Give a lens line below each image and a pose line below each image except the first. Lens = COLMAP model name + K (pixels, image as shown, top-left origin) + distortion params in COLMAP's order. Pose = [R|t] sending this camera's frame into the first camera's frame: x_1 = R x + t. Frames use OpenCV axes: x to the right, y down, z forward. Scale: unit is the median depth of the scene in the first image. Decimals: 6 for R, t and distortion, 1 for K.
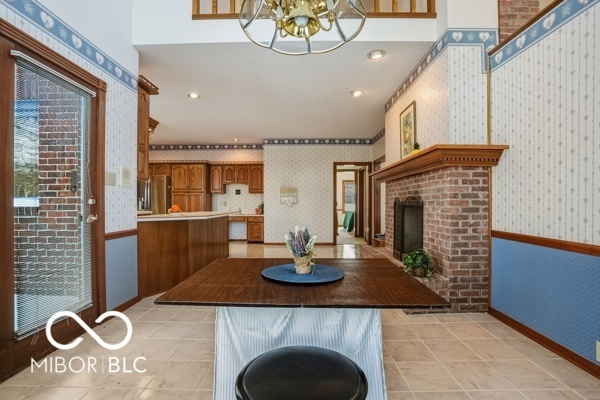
lens RADIAL K [[283.4, 0, 298.9], [0, 283.4, 202.2], [0, 0, 1]] dist [-0.054156, 0.015509]
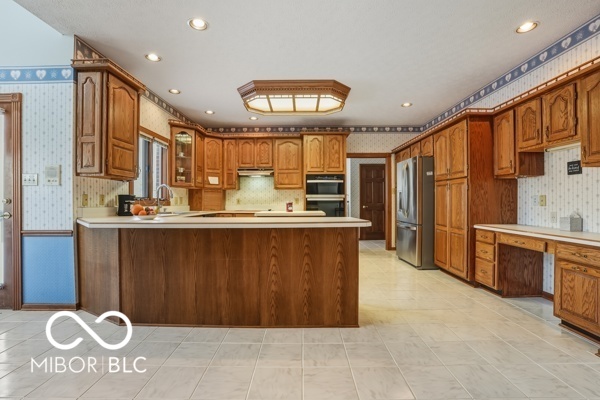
lens RADIAL K [[283.4, 0, 300.3], [0, 283.4, 203.0], [0, 0, 1]] dist [-0.054156, 0.015509]
pose [[-0.001033, -0.001685, -0.999998, 0.342300], [0.009992, 0.999949, -0.001695, 0.015572], [0.999950, -0.009994, -0.001017, 1.907118]]
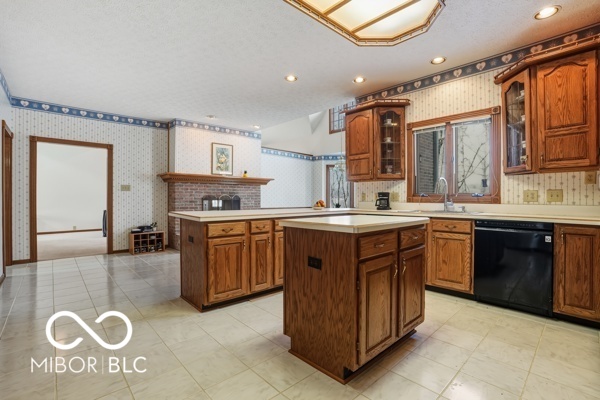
lens RADIAL K [[283.4, 0, 300.9], [0, 283.4, 199.2], [0, 0, 1]] dist [-0.054156, 0.015509]
pose [[-0.679800, -0.007799, 0.733356, -1.654349], [-0.008993, 0.999957, 0.002298, 0.006799], [-0.733342, -0.005033, -0.679841, 2.485264]]
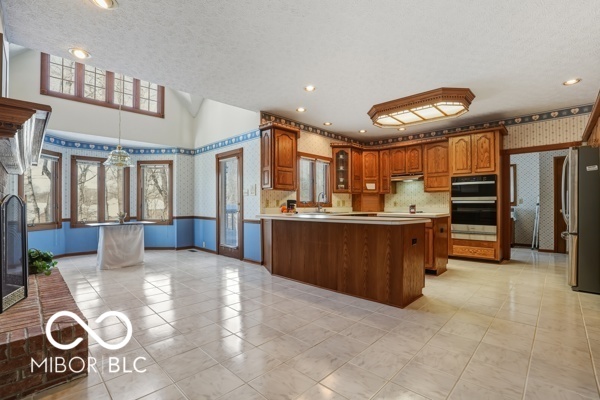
lens RADIAL K [[283.4, 0, 298.6], [0, 283.4, 205.0], [0, 0, 1]] dist [-0.054156, 0.015509]
pose [[-0.694152, -0.003719, -0.719819, 0.496548], [0.002313, 0.999970, -0.007396, 0.020052], [0.719825, -0.006799, -0.694122, 2.530097]]
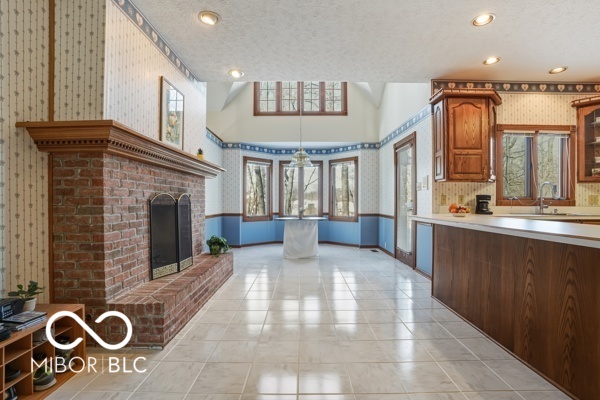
lens RADIAL K [[283.4, 0, 298.3], [0, 283.4, 204.3], [0, 0, 1]] dist [-0.054156, 0.015509]
pose [[-0.999972, -0.006495, -0.003834, 0.022659], [-0.006505, 0.999975, 0.002601, 0.017539], [0.003817, 0.002625, -0.999989, 2.471134]]
